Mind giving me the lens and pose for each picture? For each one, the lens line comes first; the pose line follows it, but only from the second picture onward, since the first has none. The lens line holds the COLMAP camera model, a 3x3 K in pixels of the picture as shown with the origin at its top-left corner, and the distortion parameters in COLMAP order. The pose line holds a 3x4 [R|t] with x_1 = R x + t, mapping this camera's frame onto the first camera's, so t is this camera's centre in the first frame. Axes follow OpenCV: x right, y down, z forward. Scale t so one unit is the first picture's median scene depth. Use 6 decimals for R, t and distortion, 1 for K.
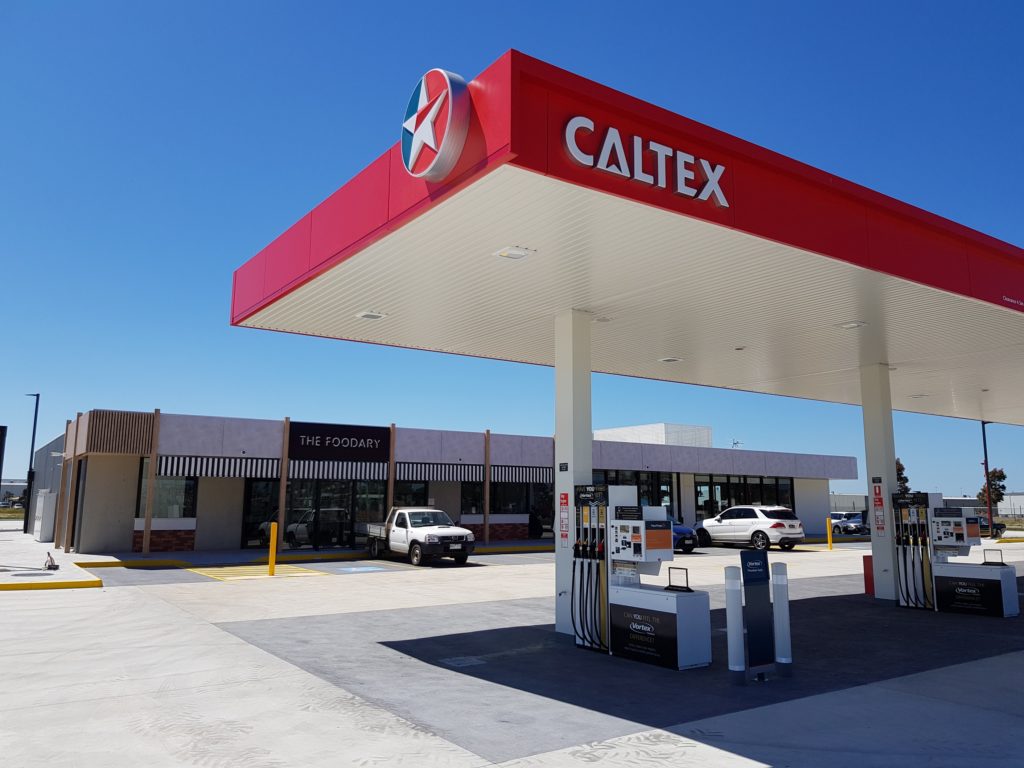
lens RADIAL K [[791.0, 0, 512.0], [0, 791.0, 384.0], [0, 0, 1]] dist [0.001625, -0.000013]
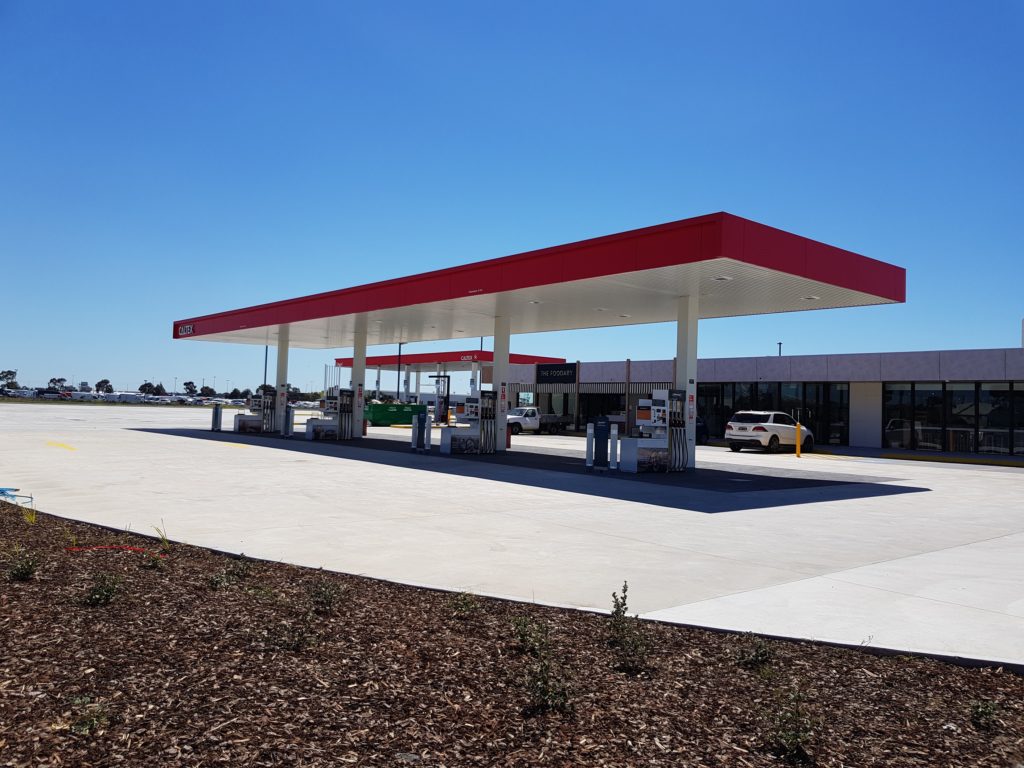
lens RADIAL K [[791.0, 0, 512.0], [0, 791.0, 384.0], [0, 0, 1]] dist [0.001625, -0.000013]
pose [[0.088111, -0.034376, -0.995517, 1.323866], [0.116577, 0.992892, -0.023968, 0.108632], [0.989266, -0.113942, 0.091492, 0.617552]]
